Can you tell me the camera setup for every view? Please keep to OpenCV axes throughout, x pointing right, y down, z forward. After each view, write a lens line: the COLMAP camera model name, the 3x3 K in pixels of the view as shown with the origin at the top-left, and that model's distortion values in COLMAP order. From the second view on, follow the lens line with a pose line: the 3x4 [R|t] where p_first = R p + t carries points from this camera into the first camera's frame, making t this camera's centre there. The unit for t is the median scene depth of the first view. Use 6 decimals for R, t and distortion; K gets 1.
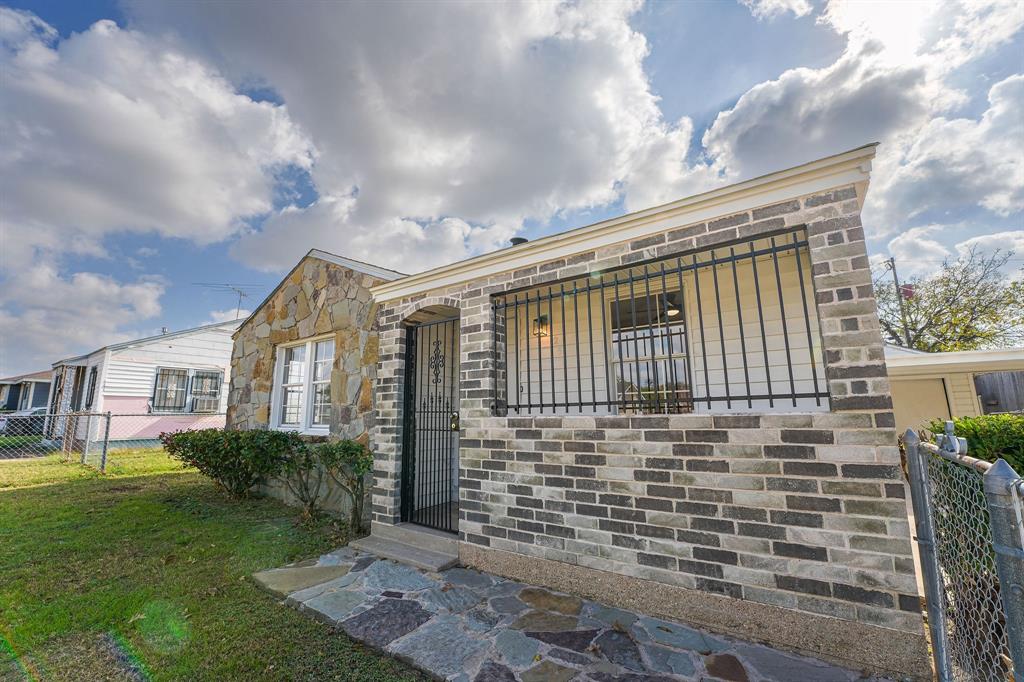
lens RADIAL K [[416.6, 0, 510.6], [0, 416.6, 339.5], [0, 0, 1]] dist [-0.029533, 0.008361]
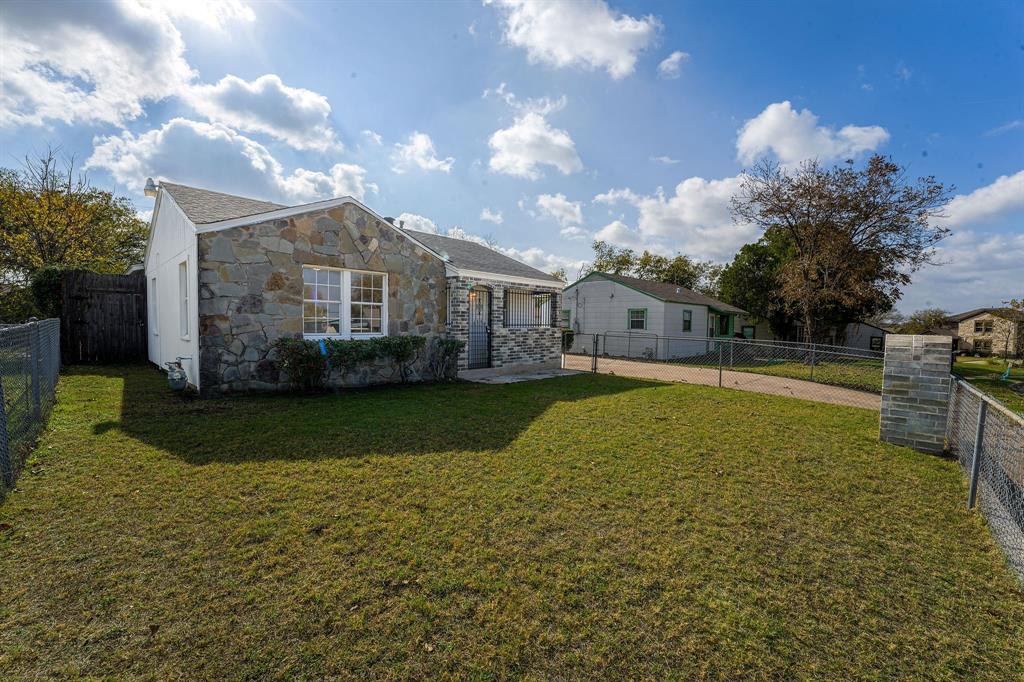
lens RADIAL K [[416.6, 0, 510.6], [0, 416.6, 339.5], [0, 0, 1]] dist [-0.029533, 0.008361]
pose [[0.142013, -0.023147, 0.989594, -3.426217], [-0.186703, 0.981156, 0.049742, 0.111910], [-0.972098, -0.191824, 0.135015, 0.548439]]
